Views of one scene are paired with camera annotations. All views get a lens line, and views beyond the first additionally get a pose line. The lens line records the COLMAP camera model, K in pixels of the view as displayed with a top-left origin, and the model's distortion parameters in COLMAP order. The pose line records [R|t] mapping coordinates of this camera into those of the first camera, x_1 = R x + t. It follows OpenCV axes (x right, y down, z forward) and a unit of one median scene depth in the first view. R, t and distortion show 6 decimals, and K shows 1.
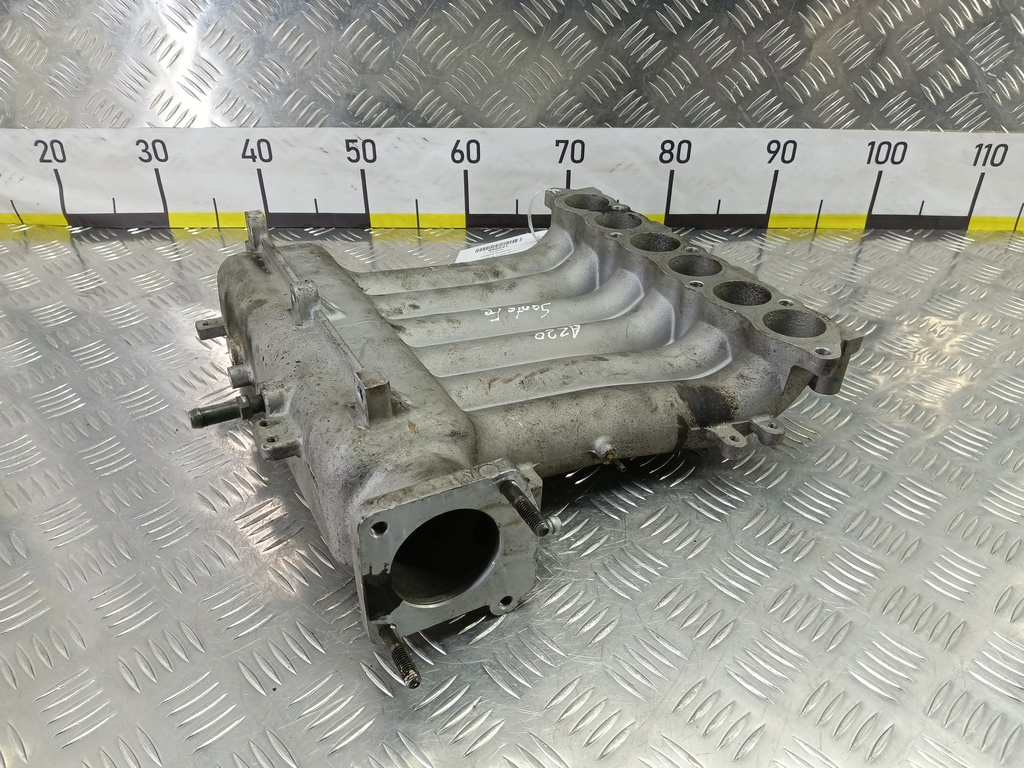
lens RADIAL K [[843.2, 0, 512.0], [0, 843.2, 384.0], [0, 0, 1]] dist [0.092066, -0.194722]
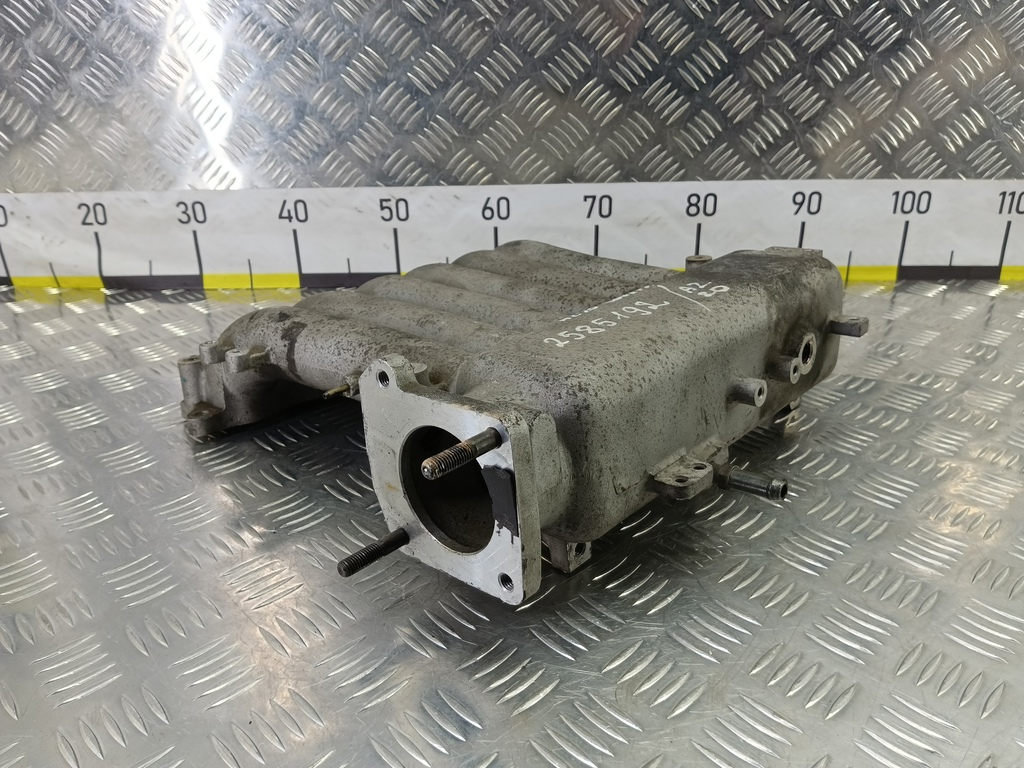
lens RADIAL K [[843.2, 0, 512.0], [0, 843.2, 384.0], [0, 0, 1]] dist [0.092066, -0.194722]
pose [[0.999740, -0.012392, -0.019127, -0.018624], [0.008446, 0.980952, -0.194064, 0.135350], [0.021167, 0.193852, 0.980802, 0.039403]]
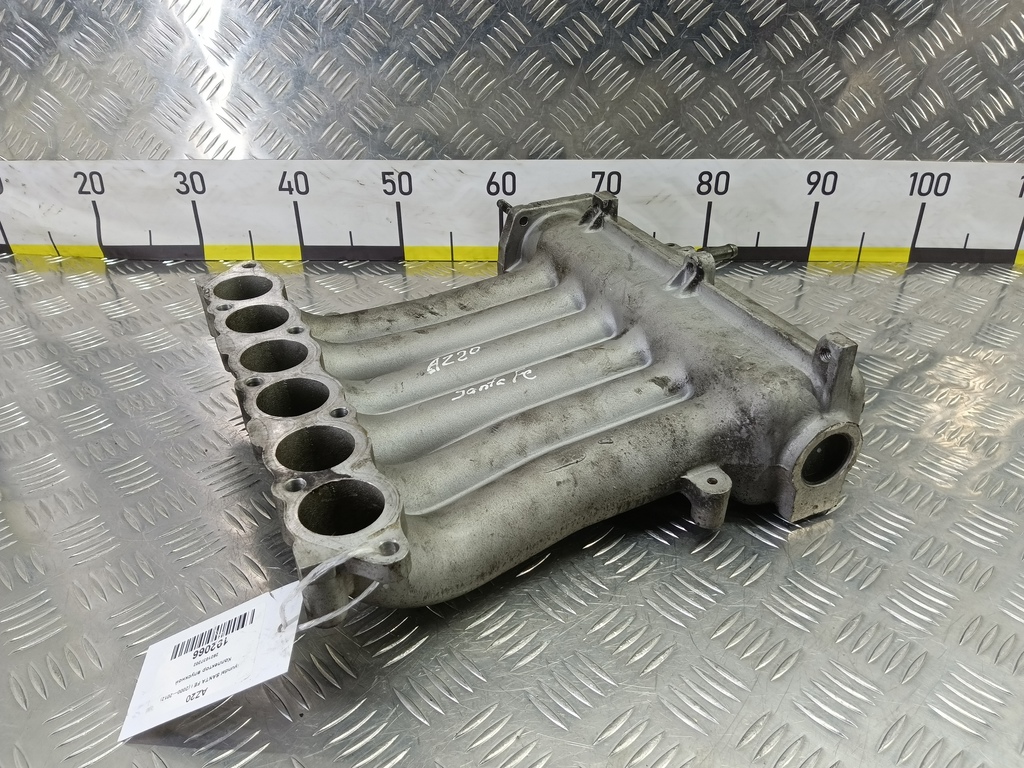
lens RADIAL K [[834.9, 0, 512.0], [0, 834.9, 384.0], [0, 0, 1]] dist [0.092040, -0.188475]
pose [[0.999631, 0.005353, -0.026619, -0.014911], [-0.007325, 0.997190, -0.074555, 0.035230], [0.026145, 0.074723, 0.996862, 0.035400]]
